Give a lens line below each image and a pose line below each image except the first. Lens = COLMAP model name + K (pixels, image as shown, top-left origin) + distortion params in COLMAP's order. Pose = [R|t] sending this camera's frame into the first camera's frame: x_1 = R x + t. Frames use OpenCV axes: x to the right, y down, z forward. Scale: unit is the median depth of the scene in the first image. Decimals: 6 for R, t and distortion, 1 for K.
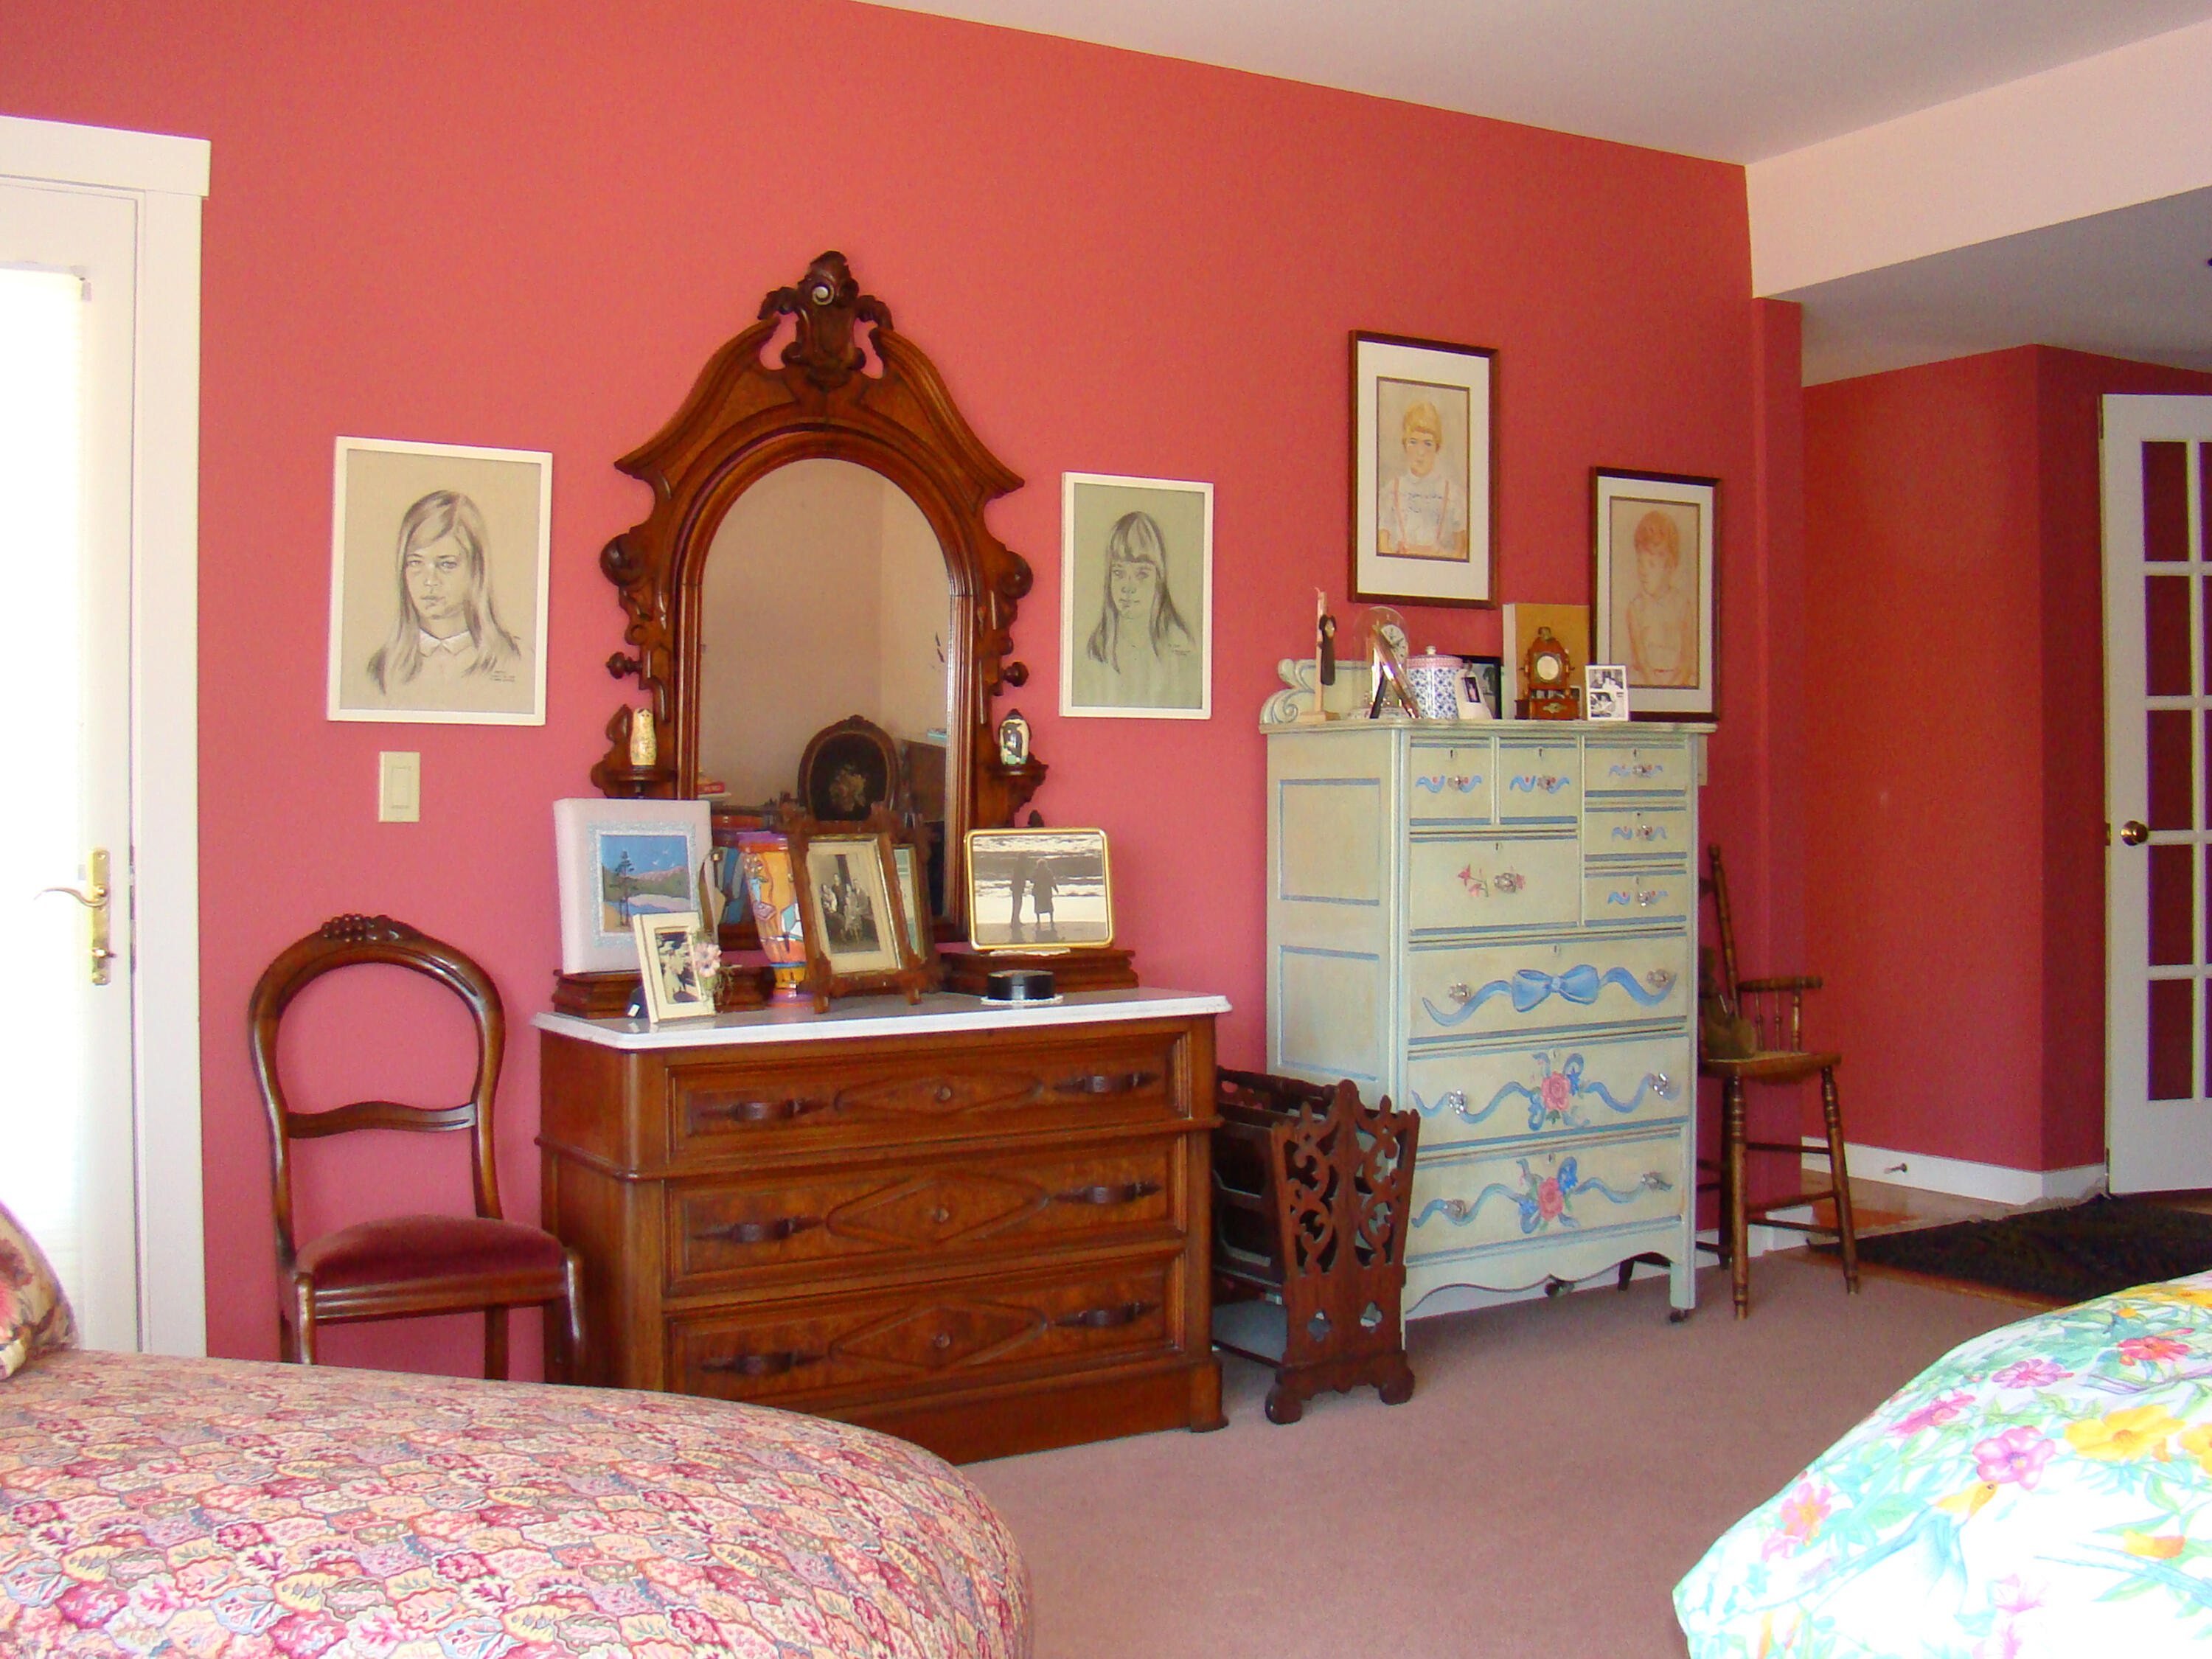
lens RADIAL K [[2183.0, 0, 1106.0], [0, 2183.0, 829.5], [0, 0, 1]] dist [-0.140892, 0.006764]
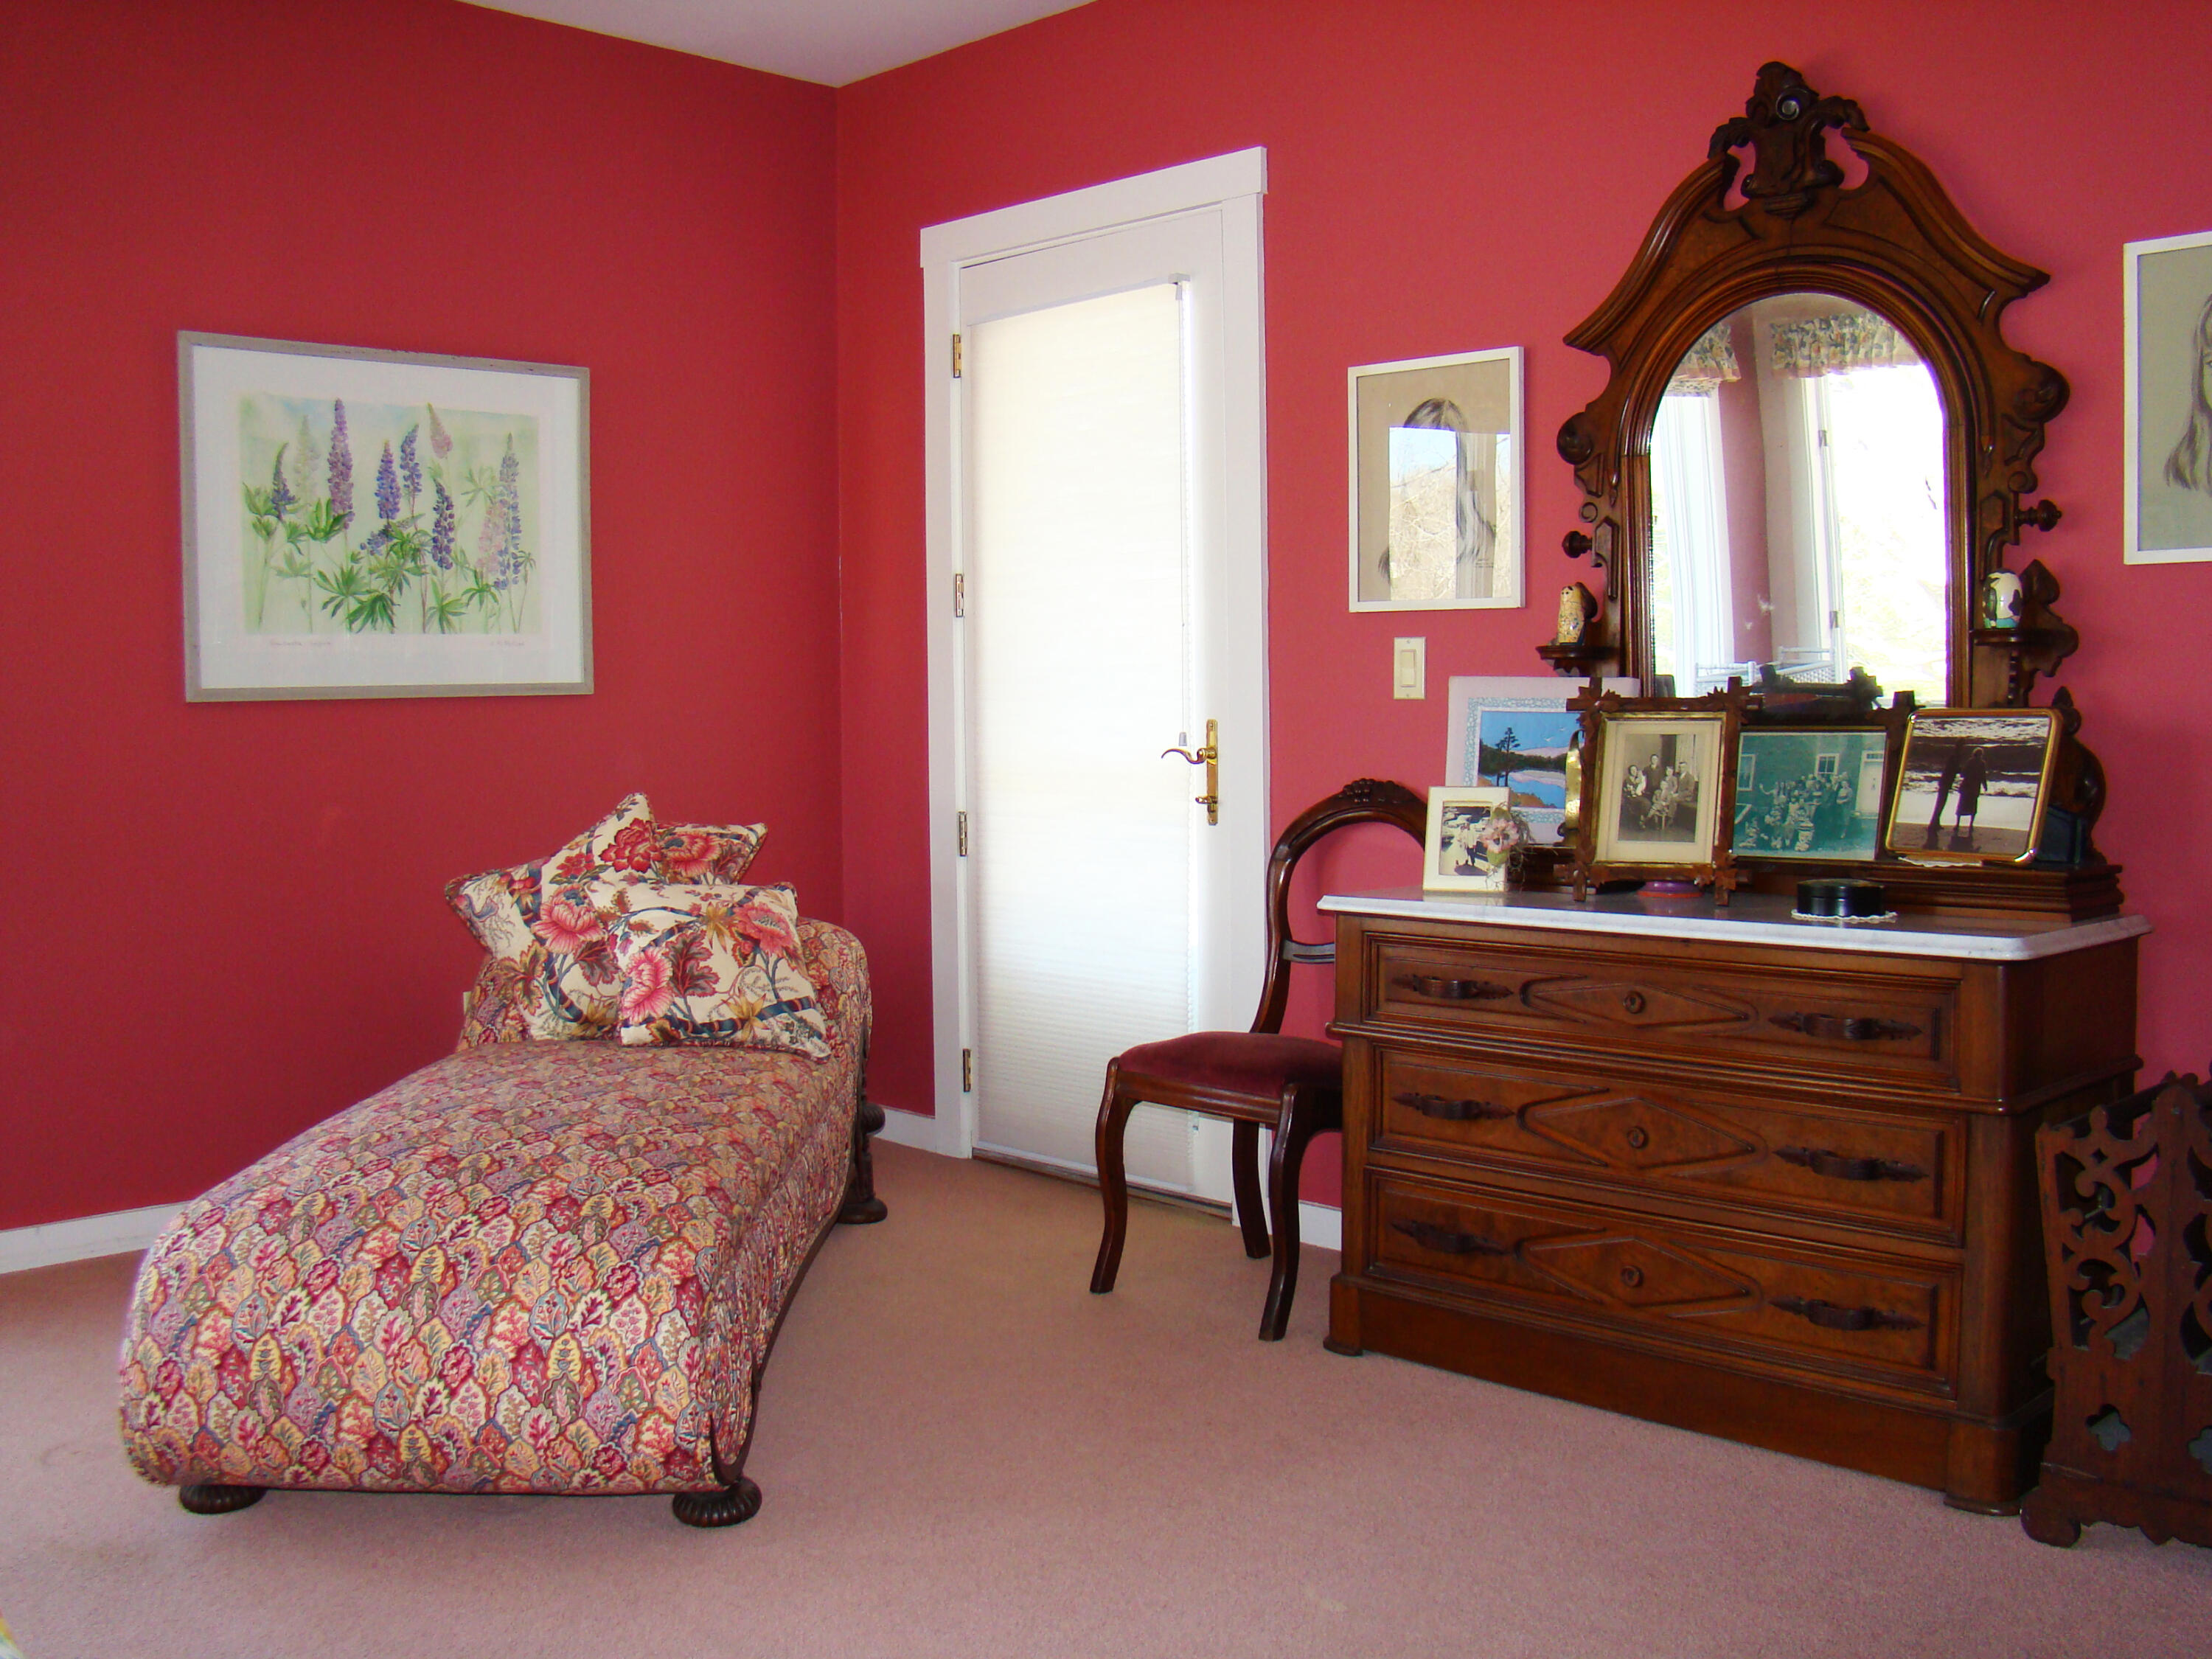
lens RADIAL K [[1845.9, 0, 1106.0], [0, 1845.9, 829.5], [0, 0, 1]] dist [-0.115961, 0.011377]
pose [[0.312760, 0.063757, -0.947690, 0.535508], [-0.005261, 0.997846, 0.065395, 0.002439], [0.949817, -0.015467, 0.312422, 0.536743]]
